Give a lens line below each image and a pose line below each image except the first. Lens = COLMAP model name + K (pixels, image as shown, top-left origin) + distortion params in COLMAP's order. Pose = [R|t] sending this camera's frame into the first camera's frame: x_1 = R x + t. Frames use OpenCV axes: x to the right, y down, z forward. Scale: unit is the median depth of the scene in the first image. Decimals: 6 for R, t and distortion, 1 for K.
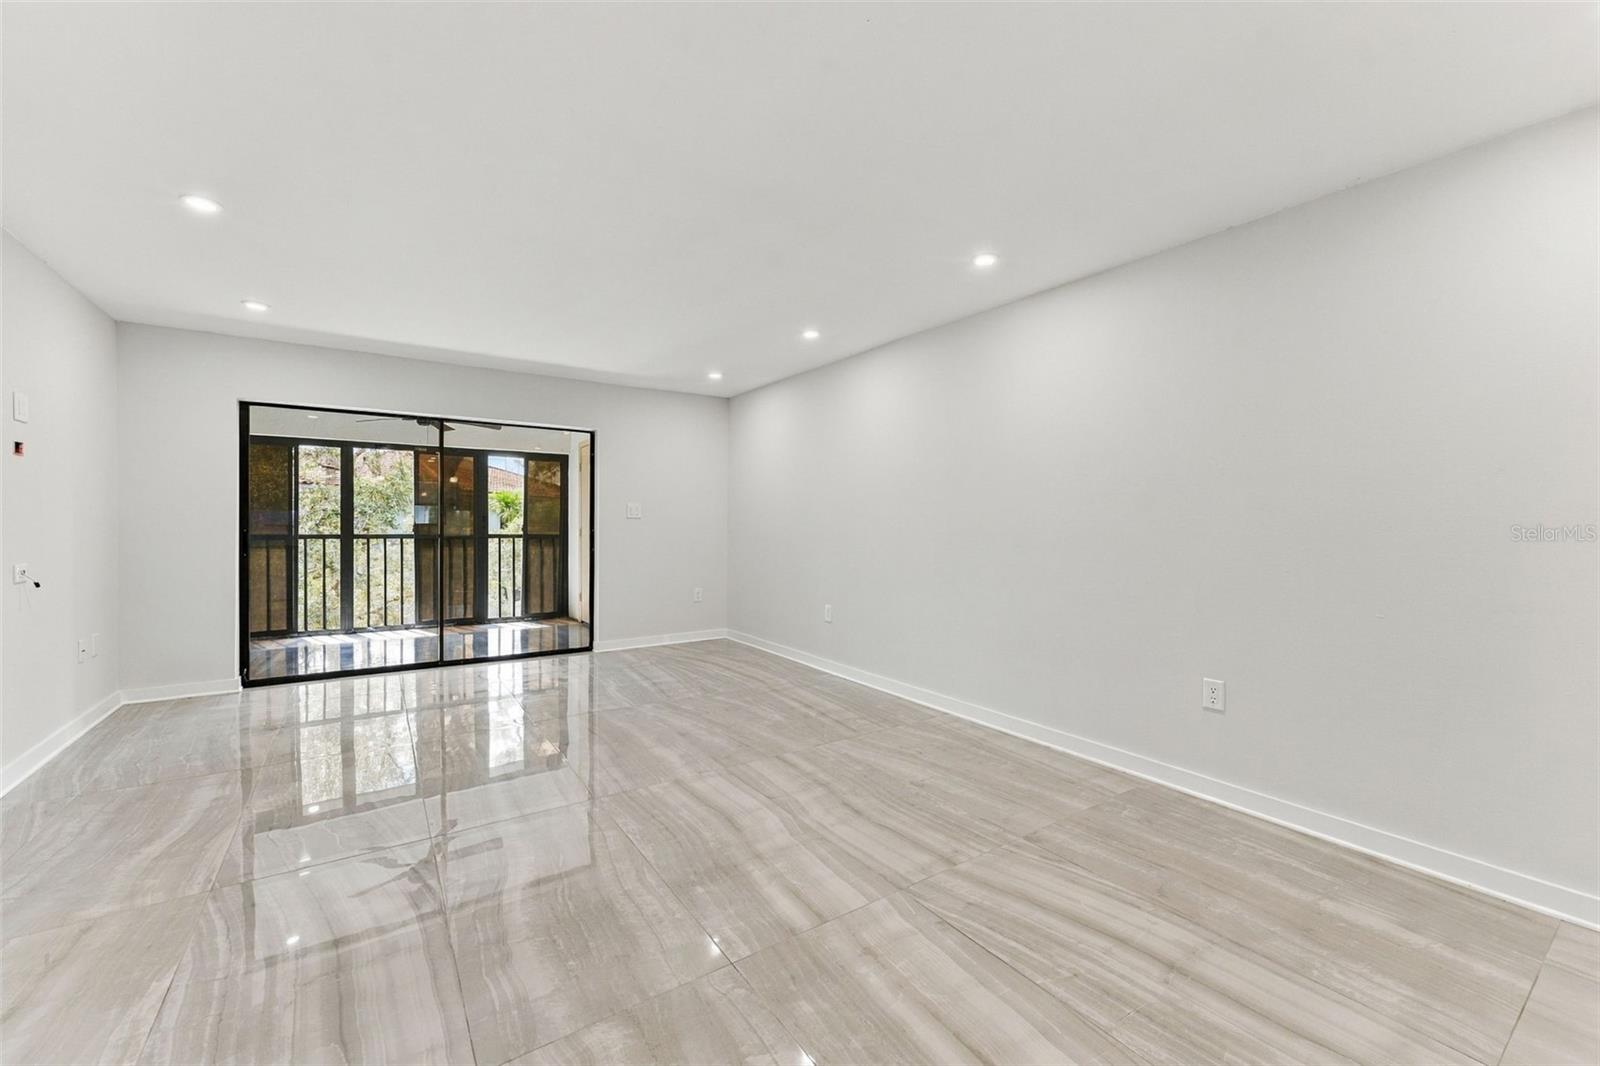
lens RADIAL K [[638.6, 0, 799.9], [0, 638.6, 529.0], [0, 0, 1]] dist [0.000751, -0.000112]
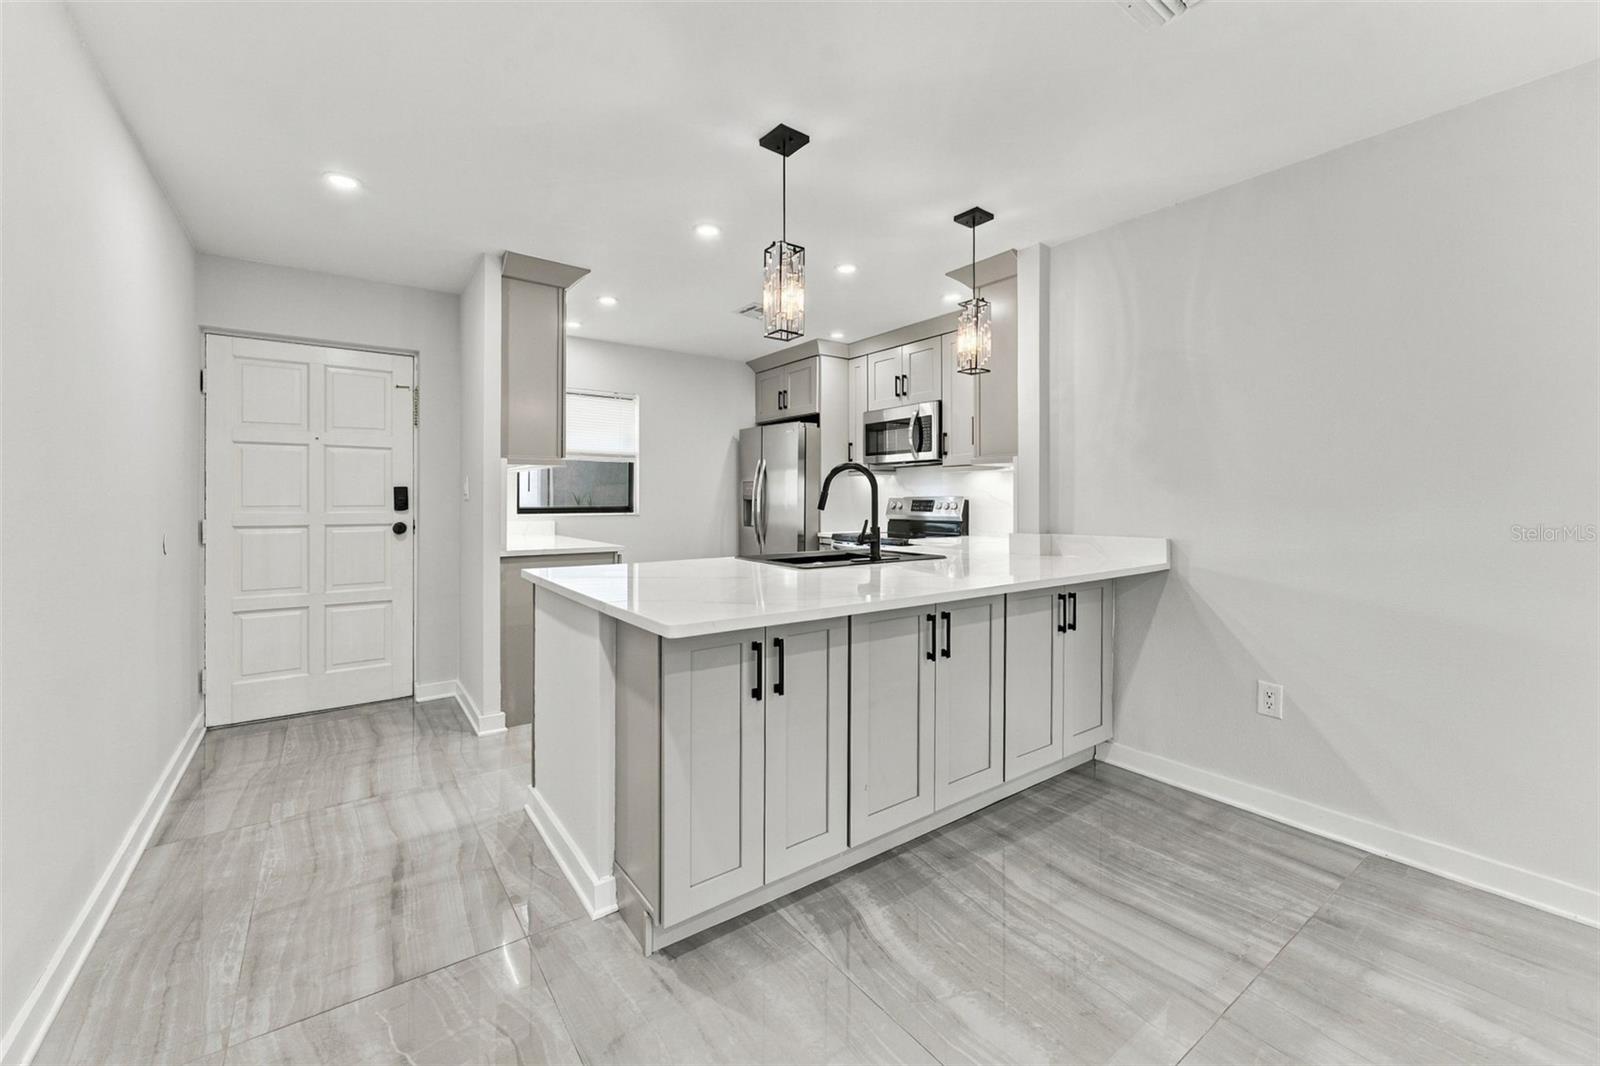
lens RADIAL K [[652.0, 0, 799.2], [0, 652.0, 500.9], [0, 0, 1]] dist [-0.000259, -0.000046]
pose [[-0.999616, -0.007818, -0.026571, 0.227892], [-0.008161, 0.999885, 0.012815, -0.002863], [0.026467, 0.013027, -0.999565, 0.346266]]
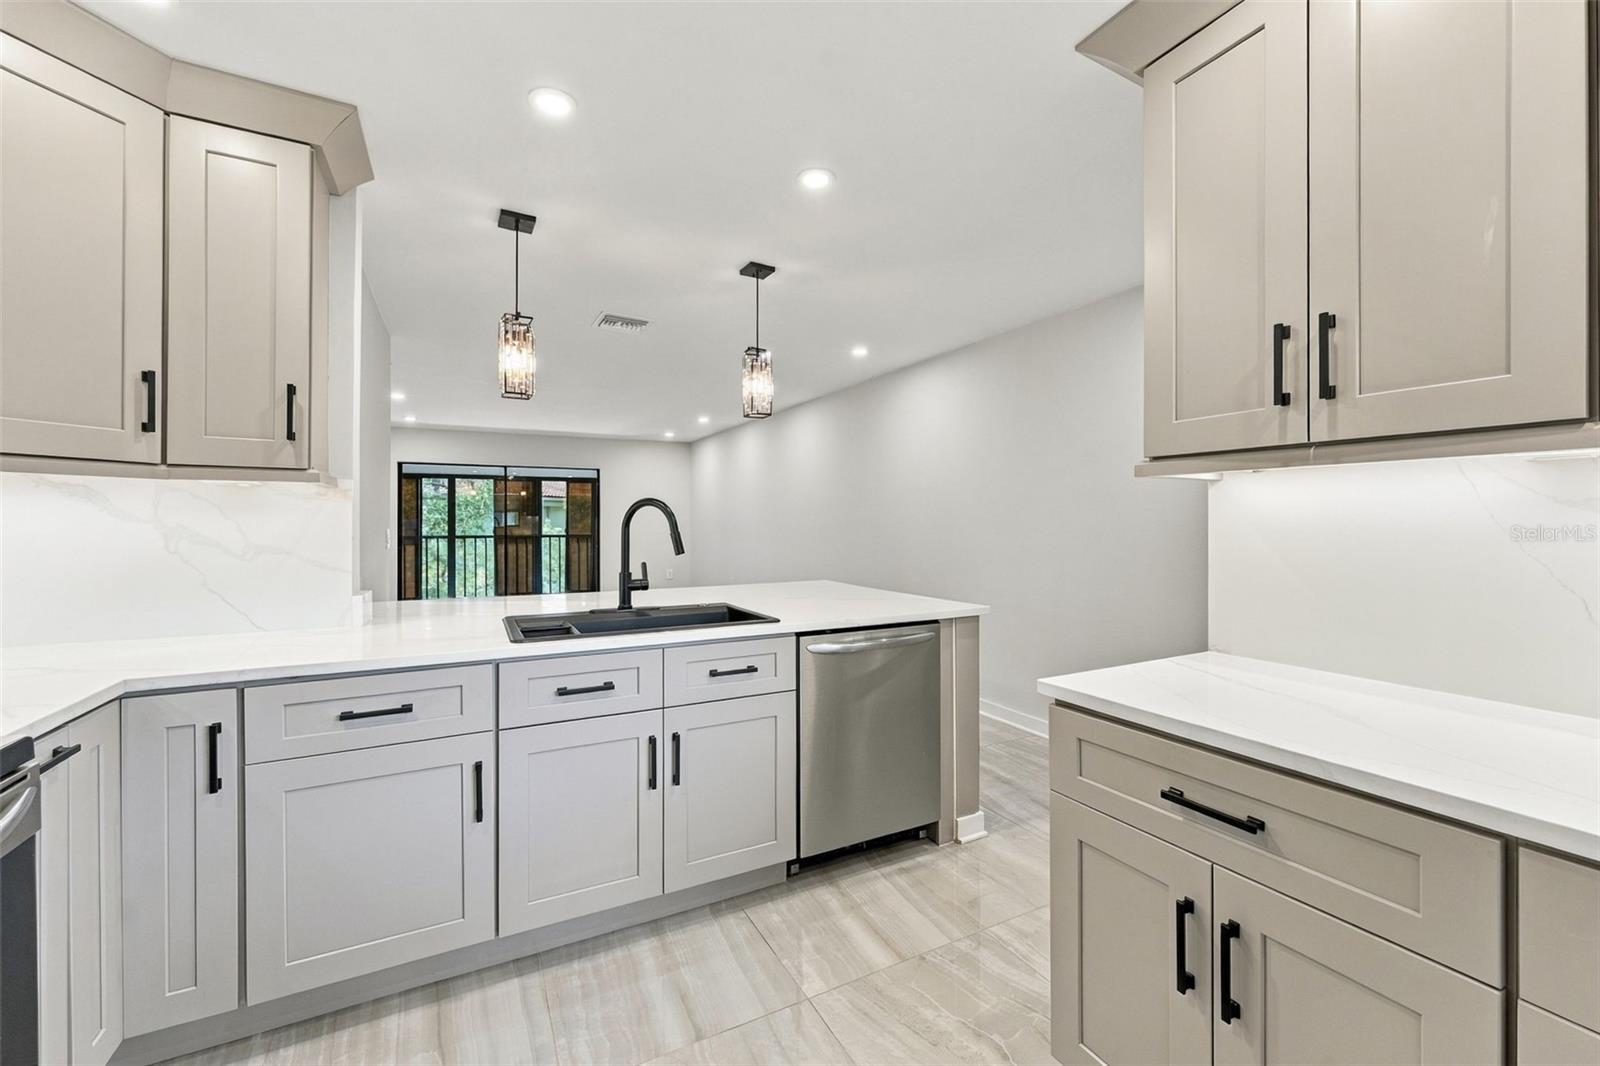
lens RADIAL K [[649.3, 0, 802.2], [0, 649.3, 520.6], [0, 0, 1]] dist [0.002705, -0.000107]
pose [[0.993068, -0.008509, -0.117230, 0.313943], [0.007406, 0.999924, -0.009848, -0.005670], [0.117305, 0.008912, 0.993056, -0.456746]]
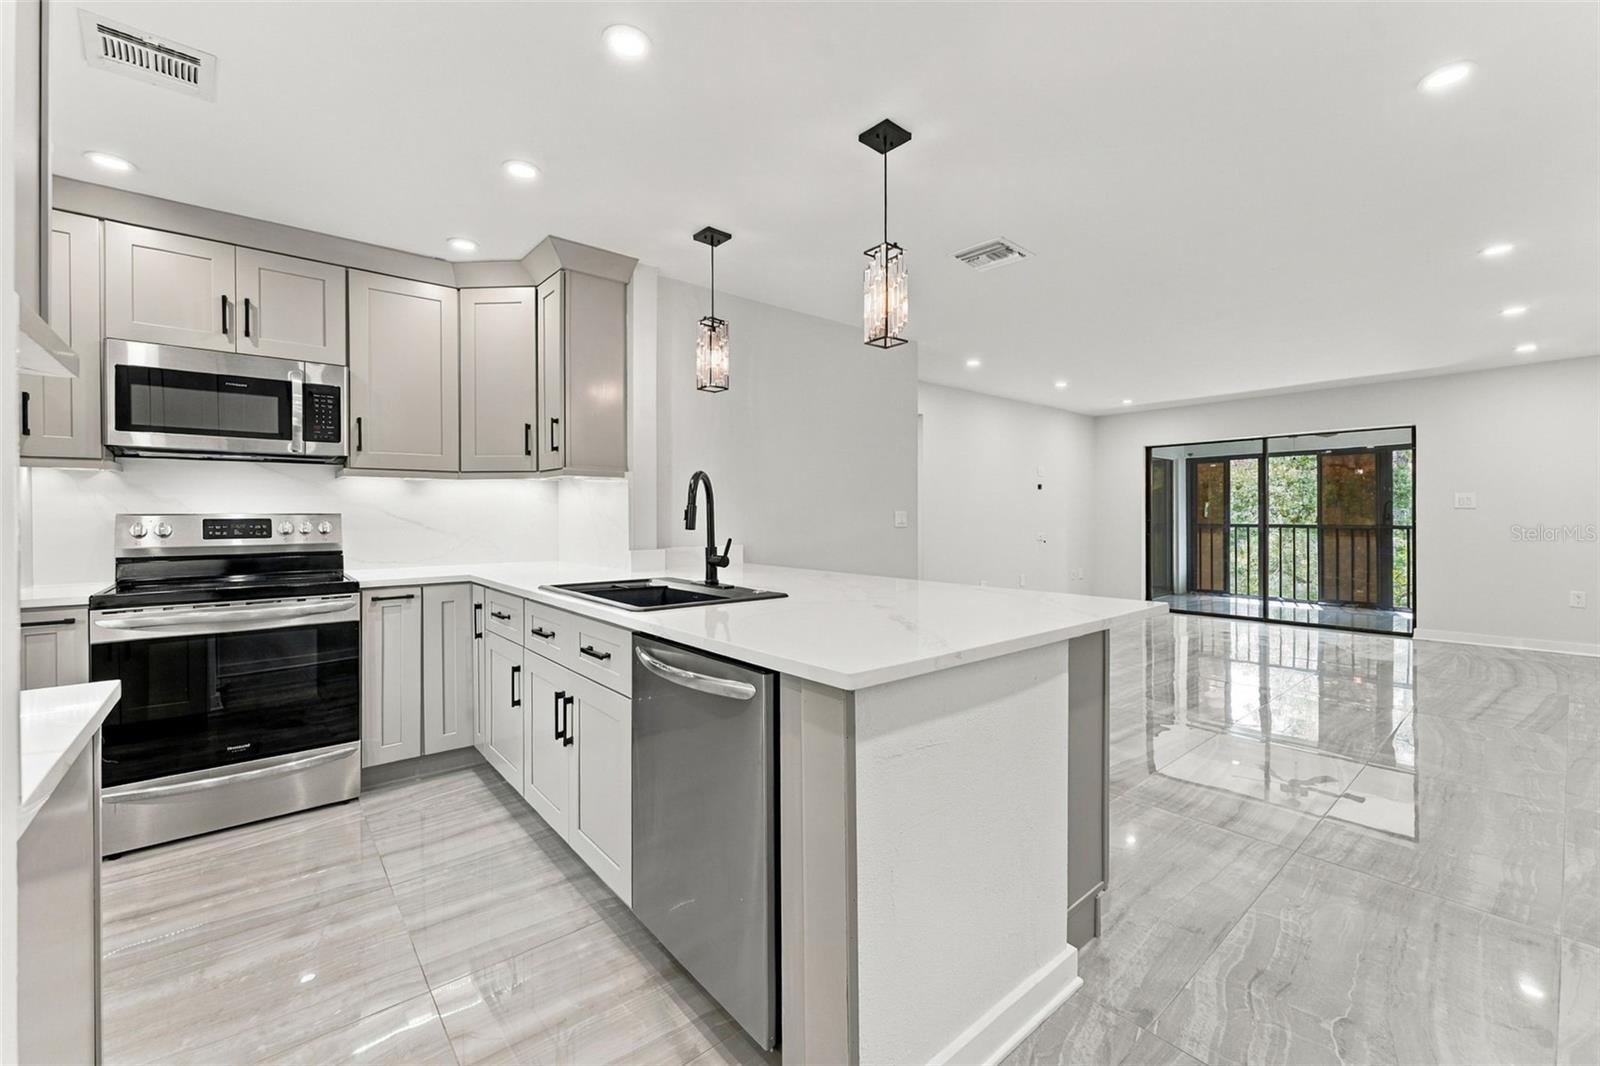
lens RADIAL K [[655.7, 0, 809.9], [0, 655.7, 517.0], [0, 0, 1]] dist [-0.001604, -0.000081]
pose [[0.104966, -0.004880, -0.994464, 0.551551], [-0.004166, 0.999977, -0.005347, 0.004401], [0.994467, 0.004704, 0.104944, -0.072530]]
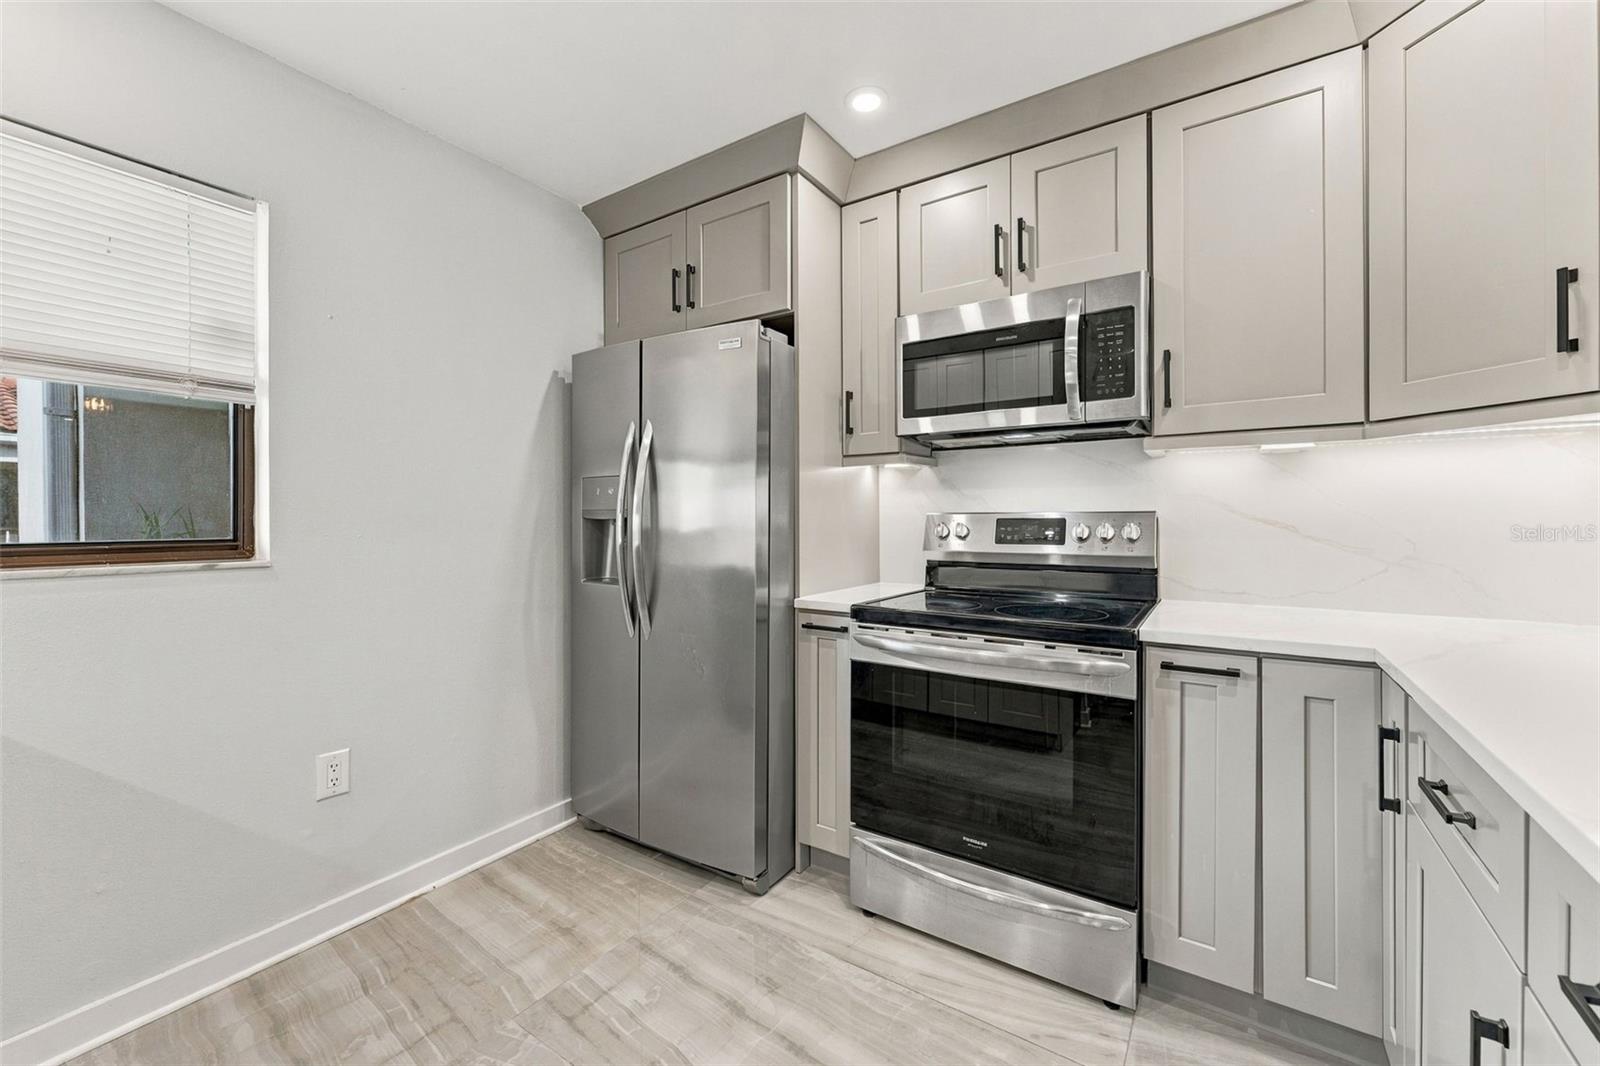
lens RADIAL K [[644.0, 0, 800.0], [0, 644.0, 519.4], [0, 0, 1]] dist [0.000717, -0.000161]
pose [[-0.927251, -0.004603, -0.374411, 0.303311], [-0.008875, 0.999914, 0.009687, 0.003084], [0.374335, 0.012305, -0.927212, -0.145418]]
